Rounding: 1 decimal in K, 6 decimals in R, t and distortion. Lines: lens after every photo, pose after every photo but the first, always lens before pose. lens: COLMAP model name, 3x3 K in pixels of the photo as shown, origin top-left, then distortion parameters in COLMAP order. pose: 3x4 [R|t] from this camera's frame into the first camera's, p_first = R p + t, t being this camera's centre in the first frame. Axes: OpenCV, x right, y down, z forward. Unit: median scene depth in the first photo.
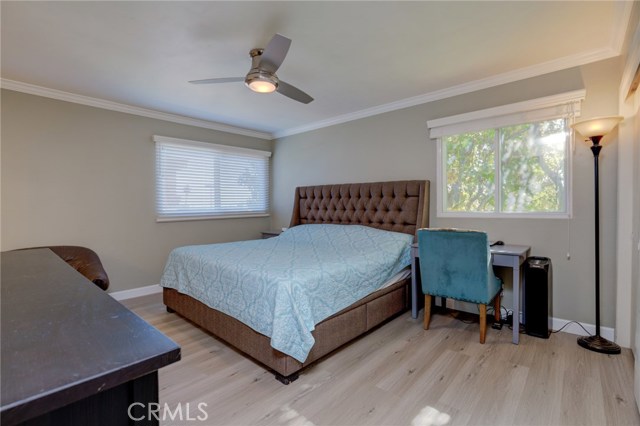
lens RADIAL K [[299.5, 0, 311.7], [0, 299.5, 212.7], [0, 0, 1]] dist [-0.013704, 0.000422]
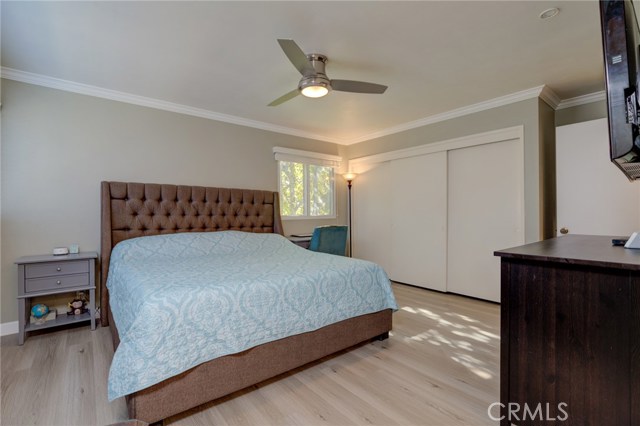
lens RADIAL K [[299.5, 0, 311.7], [0, 299.5, 212.7], [0, 0, 1]] dist [-0.013704, 0.000422]
pose [[0.145465, 0.004686, 0.989352, -0.822388], [0.022377, 0.999717, -0.008025, -0.003216], [-0.989110, 0.023306, 0.145319, 0.614903]]
